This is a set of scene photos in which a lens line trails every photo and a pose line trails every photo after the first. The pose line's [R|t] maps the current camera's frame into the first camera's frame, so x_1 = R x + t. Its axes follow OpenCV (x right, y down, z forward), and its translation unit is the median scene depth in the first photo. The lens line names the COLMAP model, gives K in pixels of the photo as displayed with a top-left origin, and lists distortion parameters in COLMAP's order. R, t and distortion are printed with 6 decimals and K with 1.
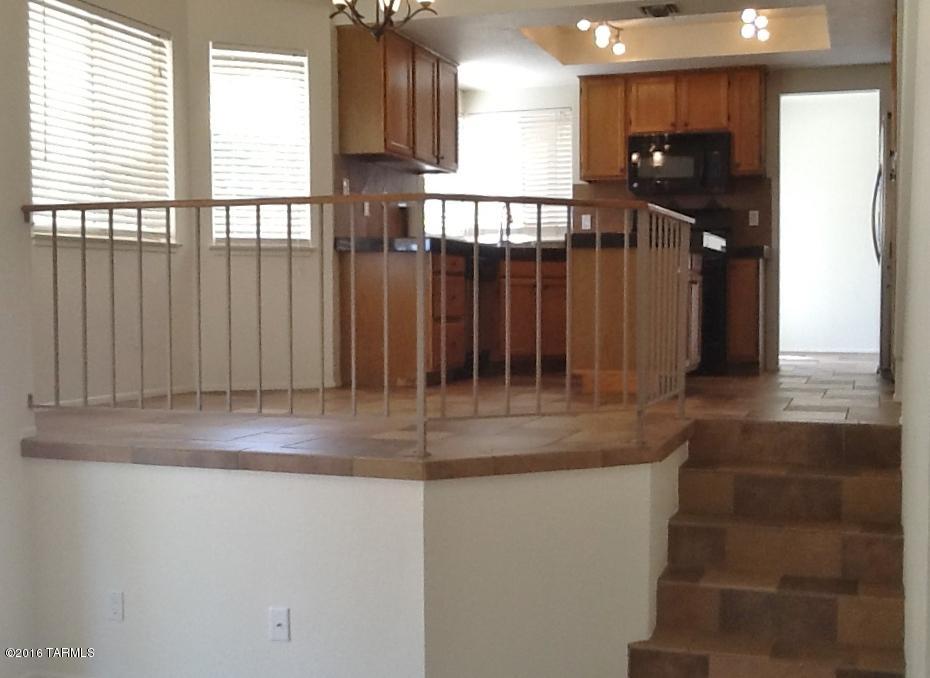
lens RADIAL K [[1203.6, 0, 456.7], [0, 1203.6, 337.9], [0, 0, 1]] dist [-0.010342, -0.085850]
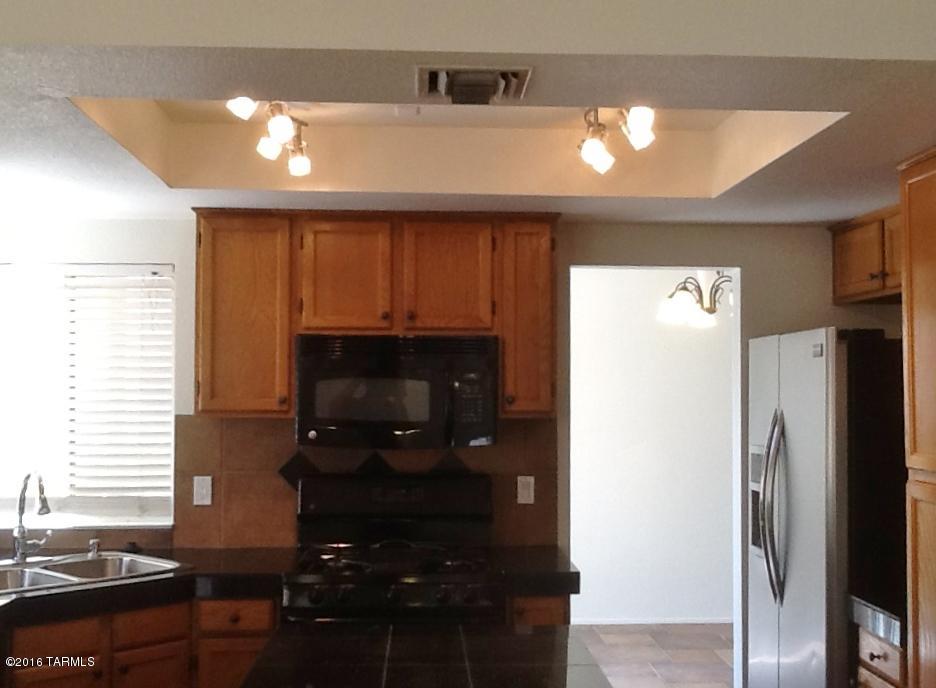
lens RADIAL K [[1236.9, 0, 513.6], [0, 1236.9, 343.6], [0, 0, 1]] dist [0.012608, -0.034546]
pose [[0.918698, 0.018447, 0.394530, 0.022756], [0.012241, 0.997099, -0.075127, -0.125943], [-0.394771, 0.073849, 0.915807, 0.500469]]
